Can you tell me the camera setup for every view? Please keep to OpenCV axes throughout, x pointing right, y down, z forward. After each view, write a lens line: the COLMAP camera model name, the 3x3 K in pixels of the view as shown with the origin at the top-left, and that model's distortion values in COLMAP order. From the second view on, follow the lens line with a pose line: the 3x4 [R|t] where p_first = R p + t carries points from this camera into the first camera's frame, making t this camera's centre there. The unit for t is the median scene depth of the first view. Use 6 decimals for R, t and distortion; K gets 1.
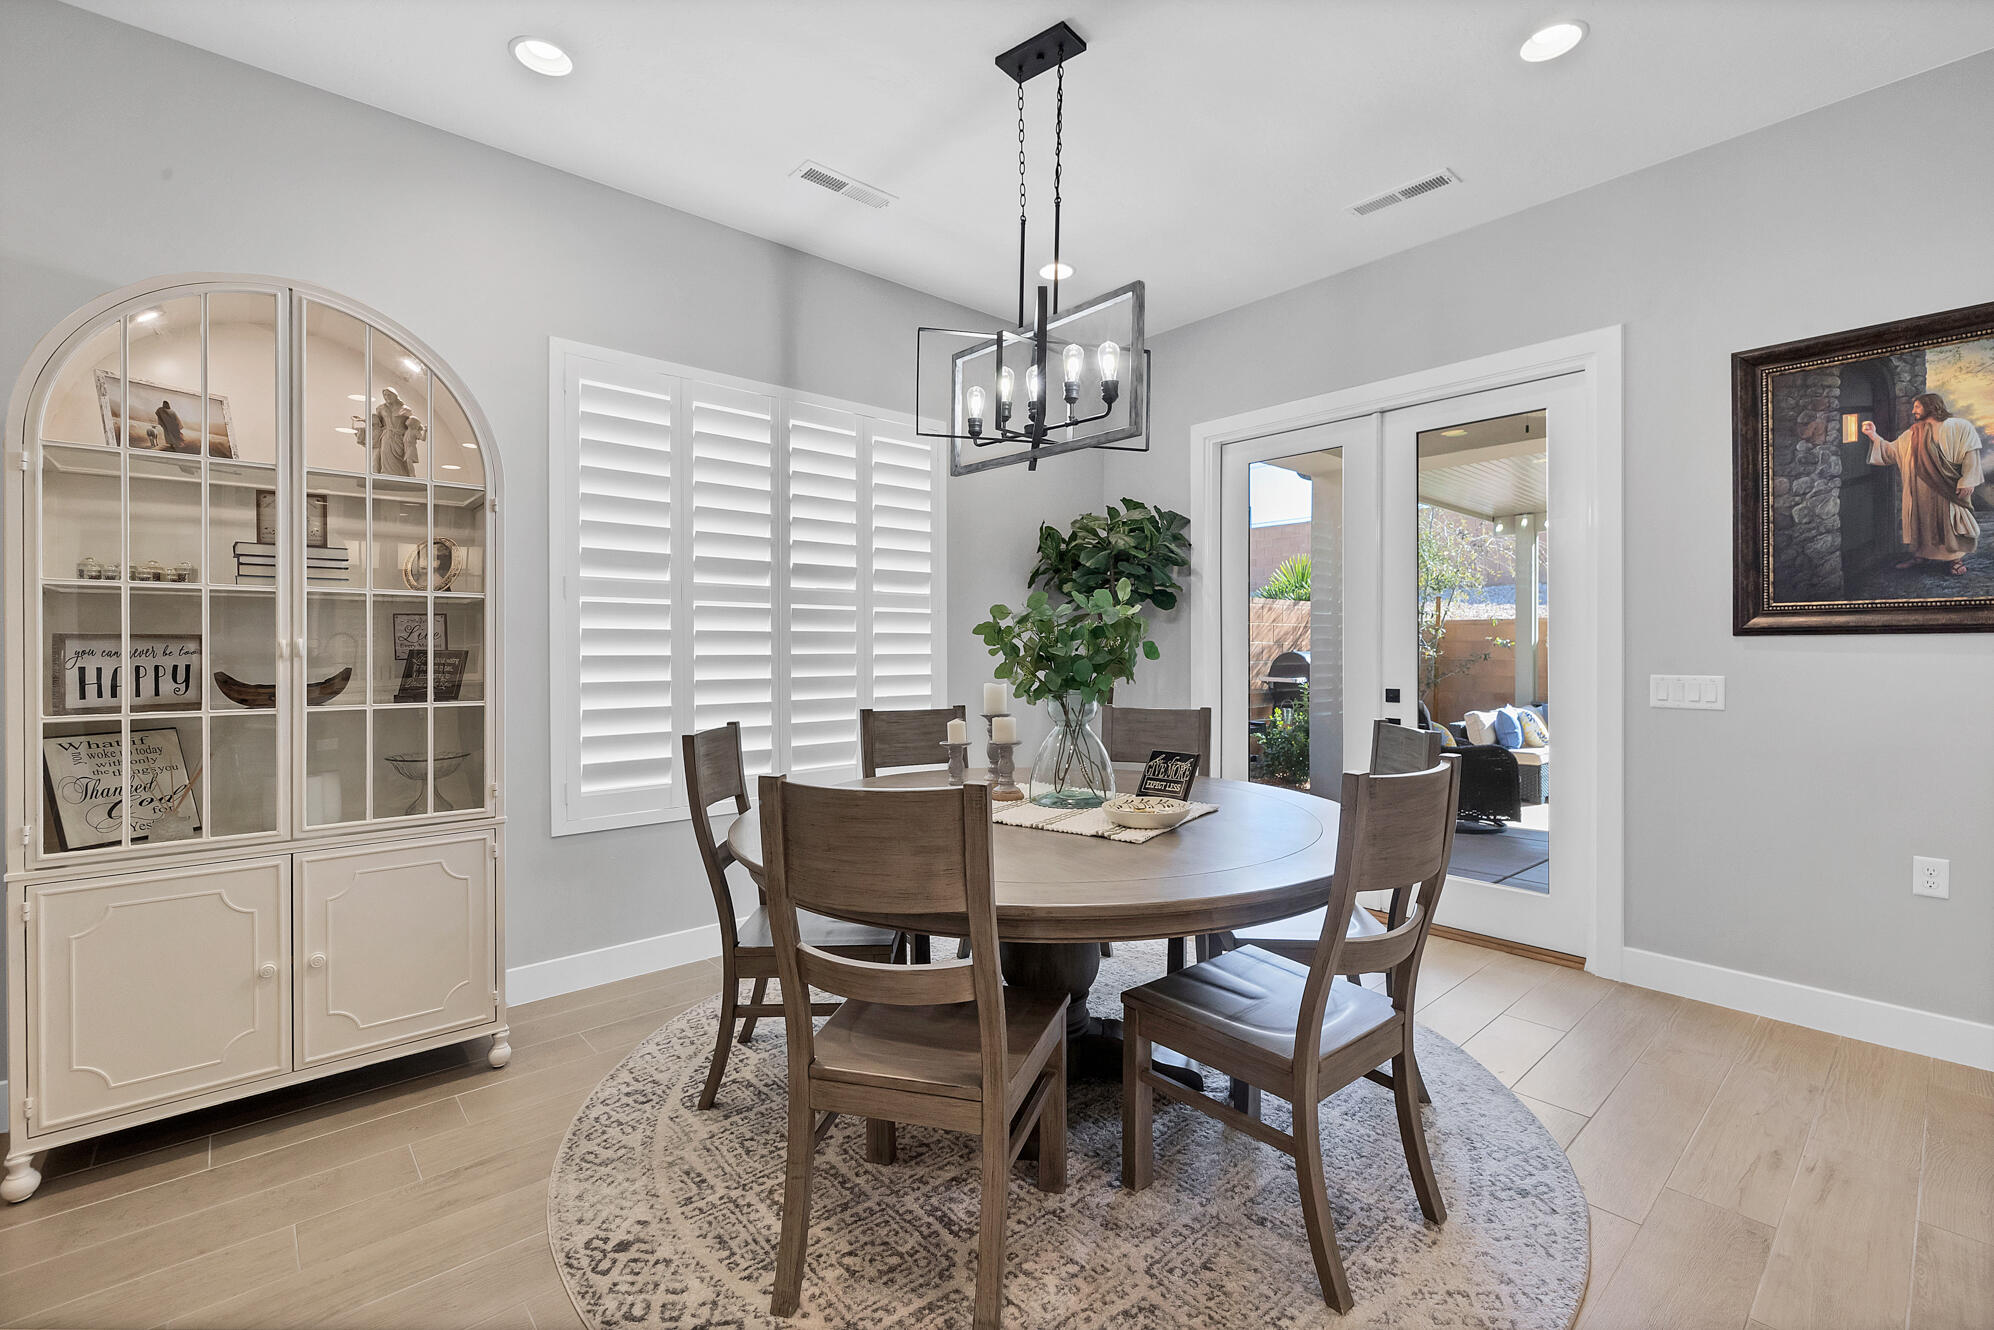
lens RADIAL K [[867.9, 0, 1008.1], [0, 867.9, 650.7], [0, 0, 1]] dist [0.002763, 0.000259]
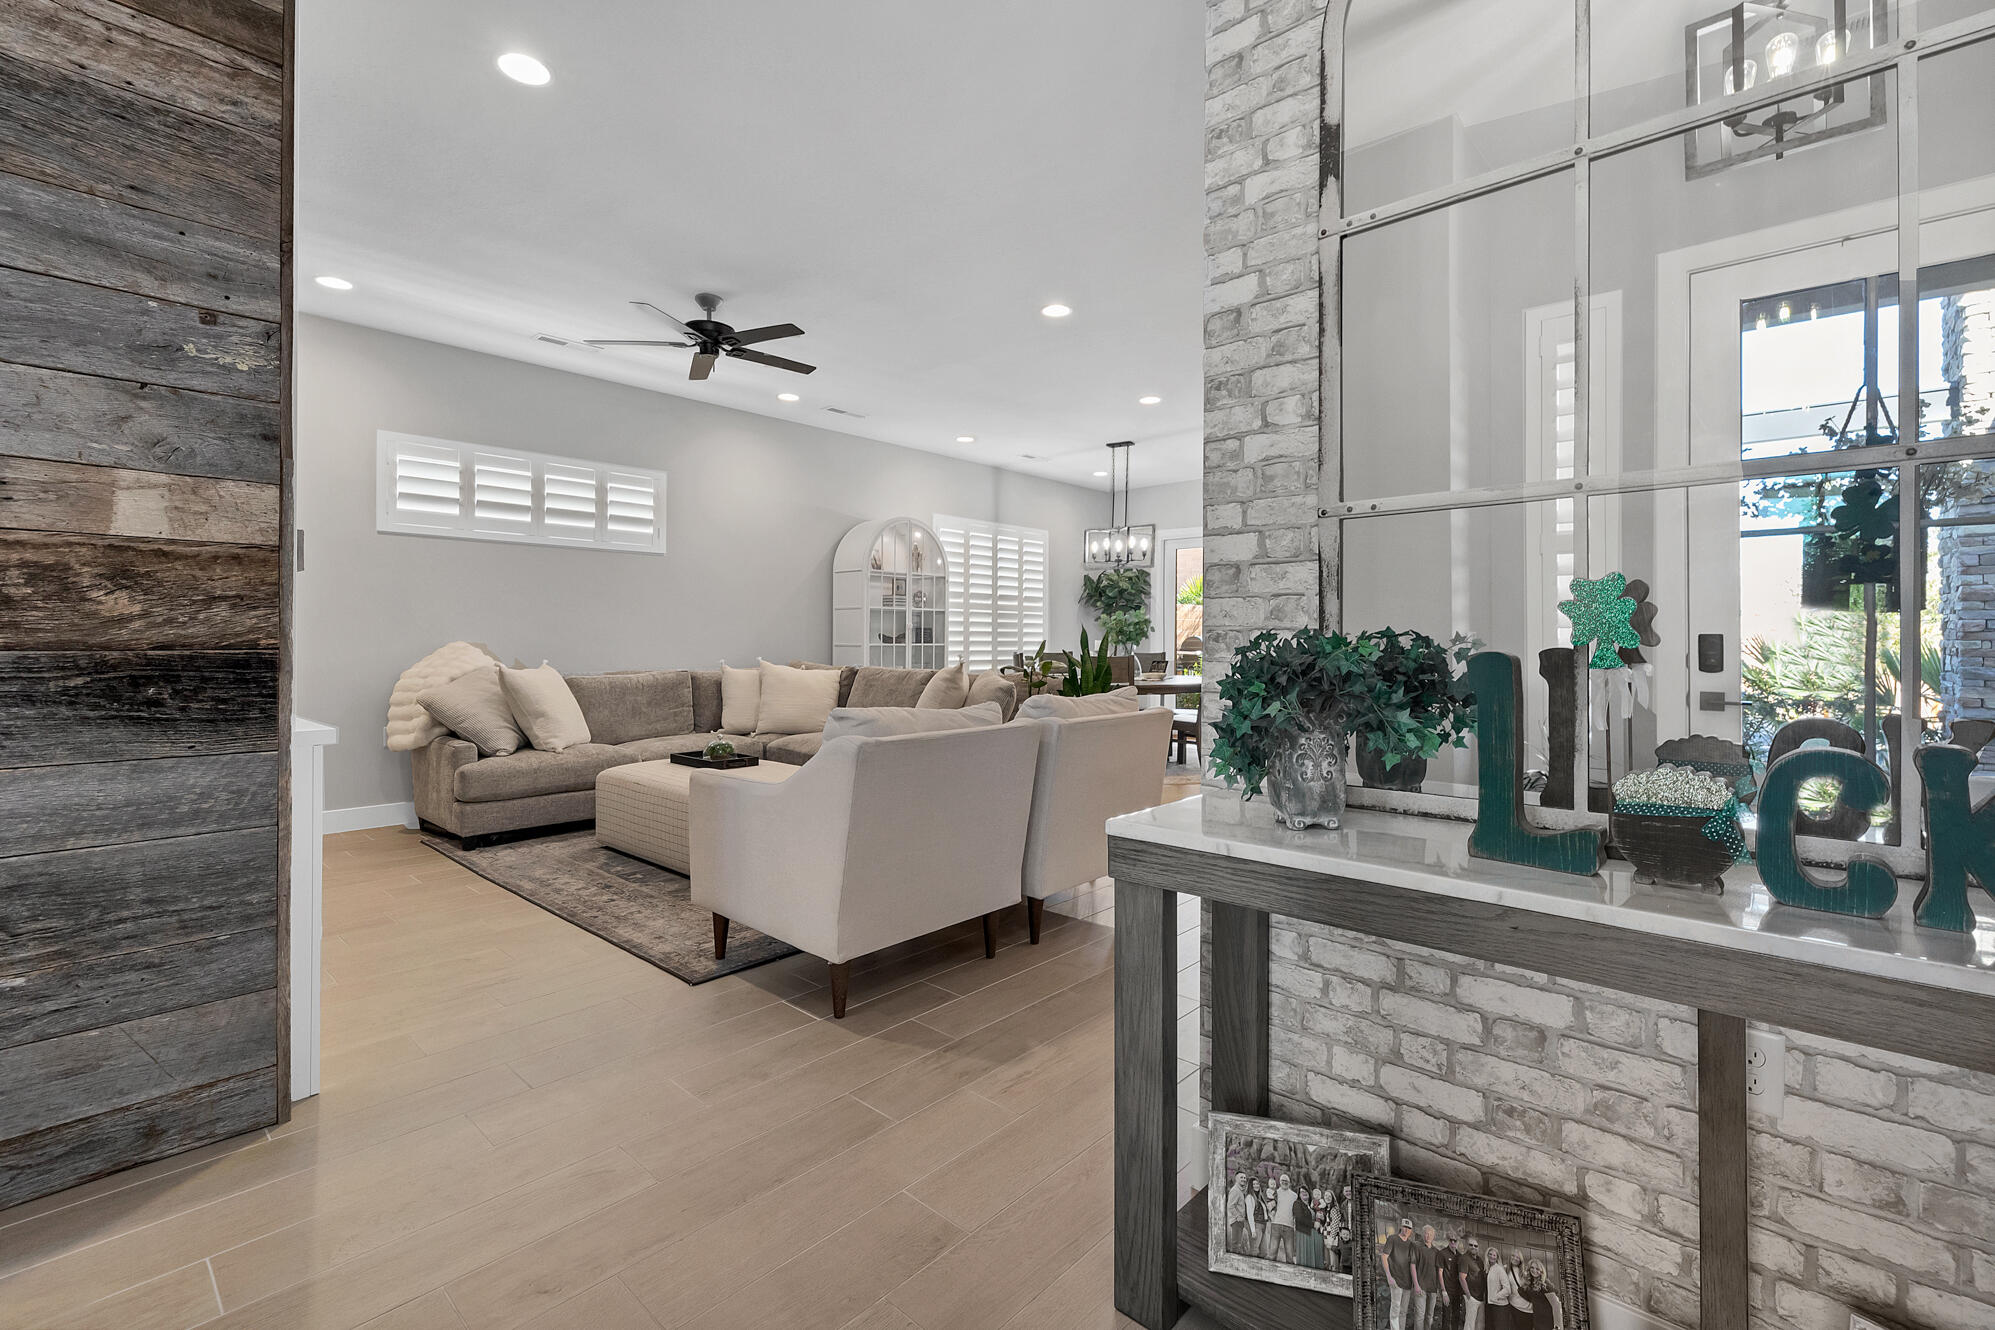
lens RADIAL K [[868.4, 0, 1003.6], [0, 868.4, 642.3], [0, 0, 1]] dist [0.002763, 0.000259]
pose [[0.994658, 0.006628, 0.103015, -0.698118], [-0.006612, 0.999978, -0.000493, 0.052041], [-0.103016, -0.000191, 0.994680, -2.088891]]
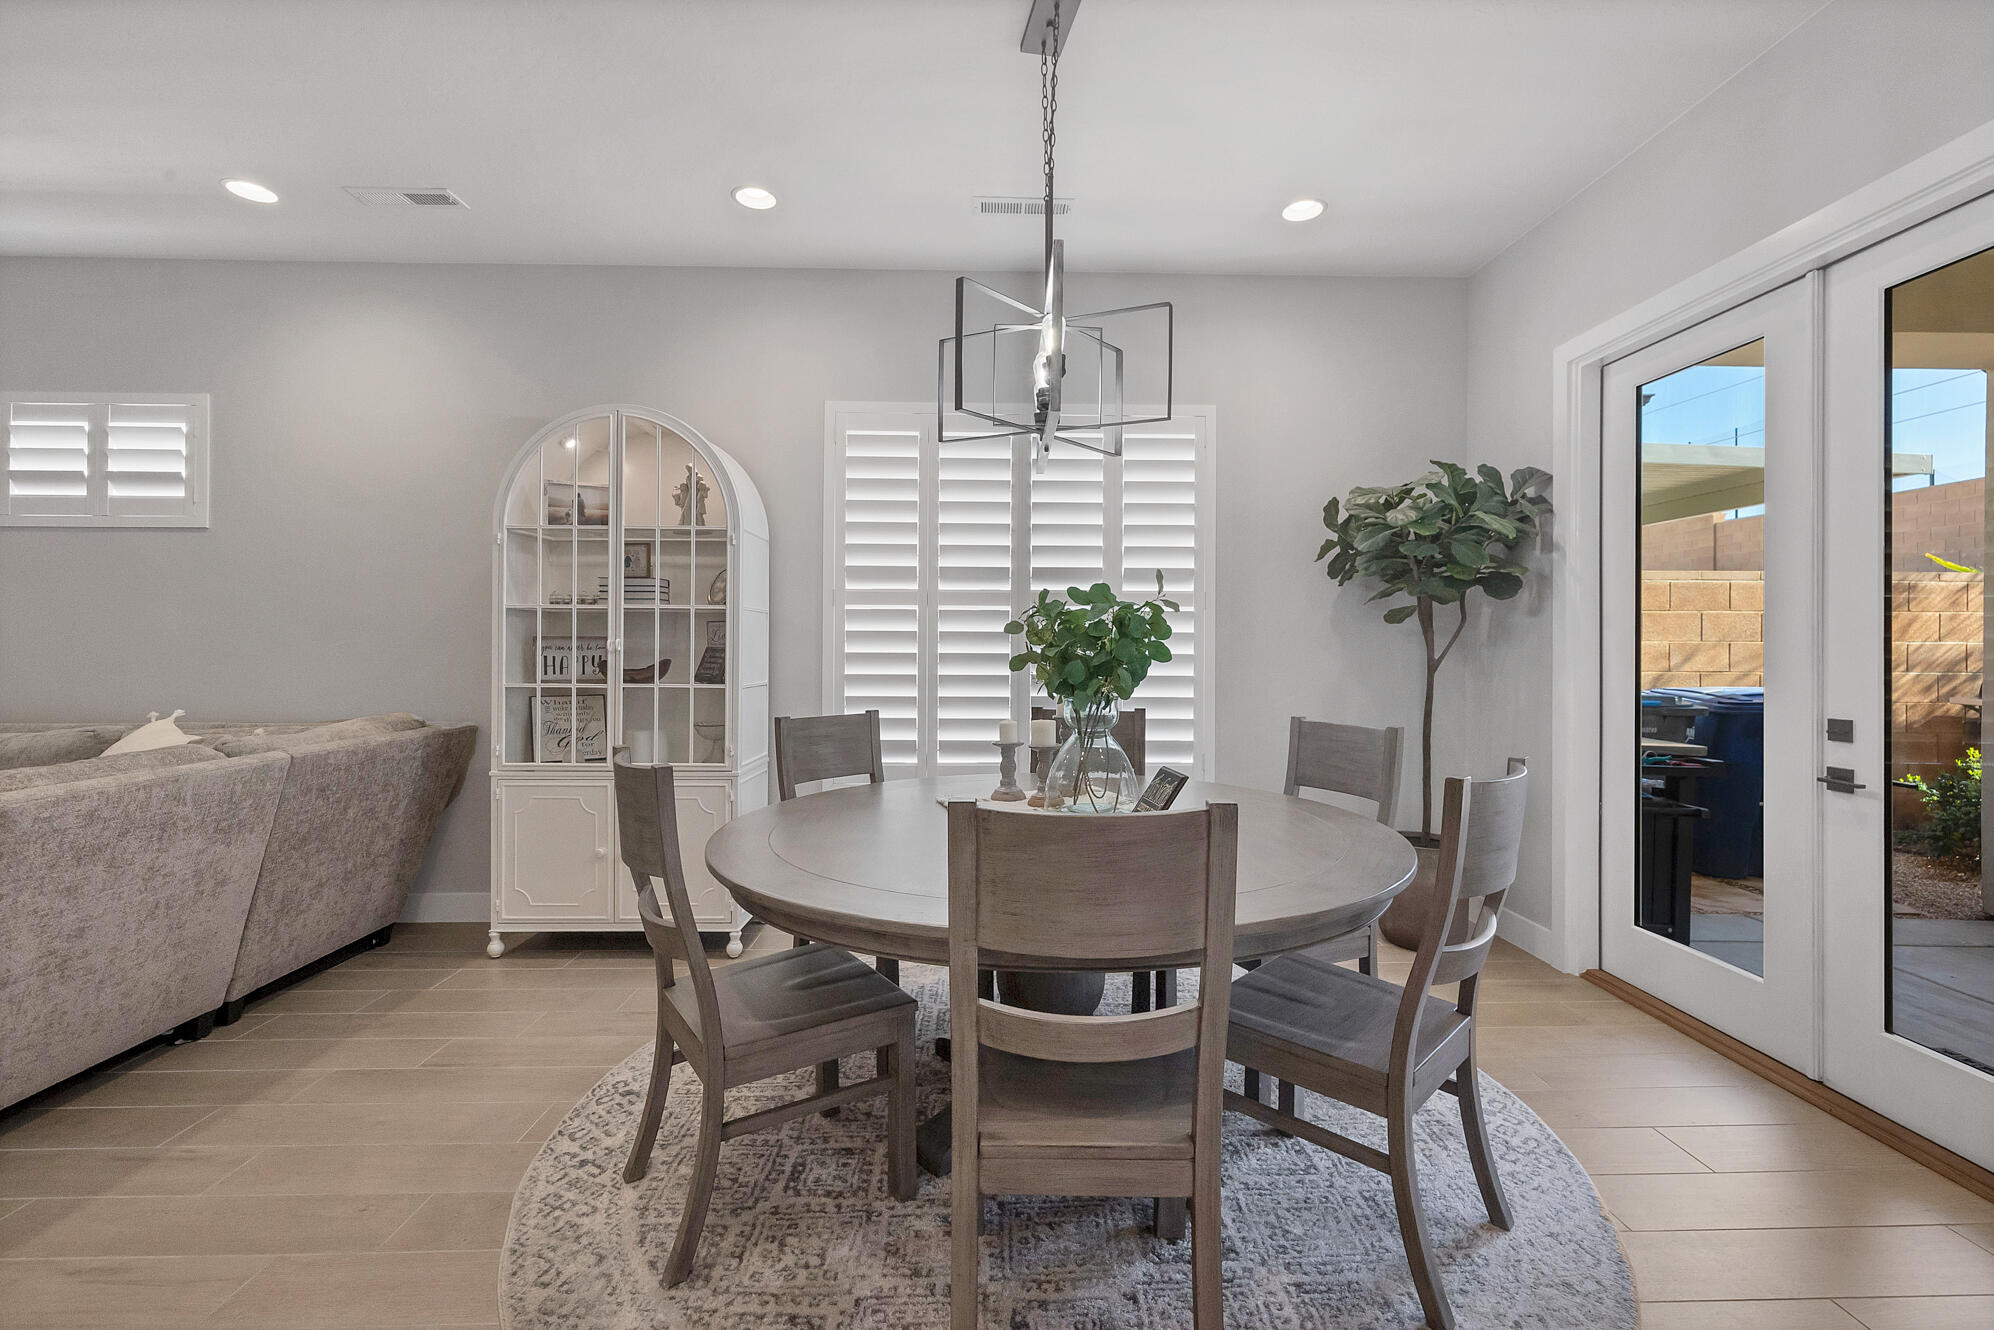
lens RADIAL K [[867.9, 0, 1003.0], [0, 867.9, 646.4], [0, 0, 1]] dist [0.002763, 0.000259]
pose [[0.759237, 0.004167, -0.650800, 0.594025], [-0.008001, 0.999964, -0.002932, -0.001322], [0.650764, 0.007433, 0.759243, 0.246144]]
